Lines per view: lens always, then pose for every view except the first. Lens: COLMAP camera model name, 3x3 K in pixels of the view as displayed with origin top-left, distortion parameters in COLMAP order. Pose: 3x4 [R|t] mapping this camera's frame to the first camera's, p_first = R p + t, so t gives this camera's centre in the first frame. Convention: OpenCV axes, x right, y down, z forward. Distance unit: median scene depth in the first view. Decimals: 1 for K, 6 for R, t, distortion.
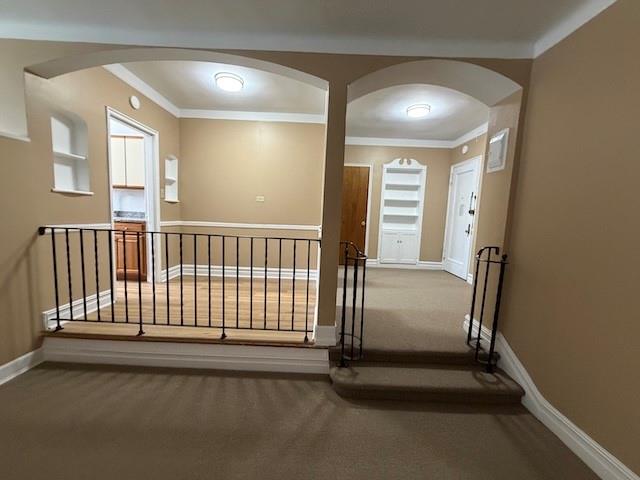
lens RADIAL K [[255.9, 0, 319.0], [0, 255.9, 240.0], [0, 0, 1]] dist [0.004036, 0.000439]
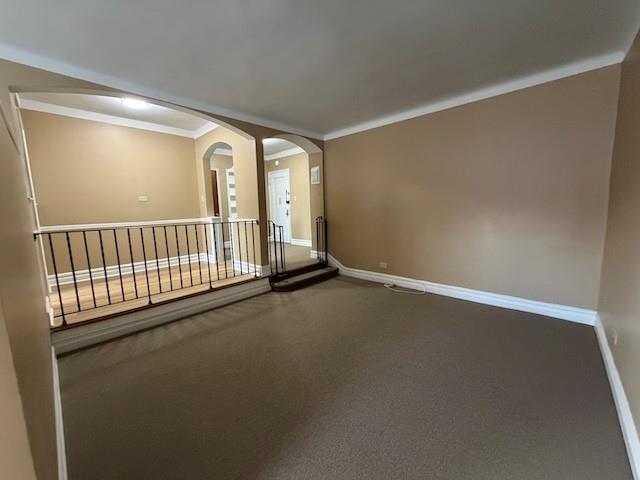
lens RADIAL K [[255.9, 0, 319.5], [0, 255.9, 240.6], [0, 0, 1]] dist [0.004036, 0.000439]
pose [[0.675956, -0.152999, 0.720885, -1.038500], [0.127799, 0.987726, 0.089799, 0.032337], [-0.725776, 0.031428, 0.687212, -0.595707]]
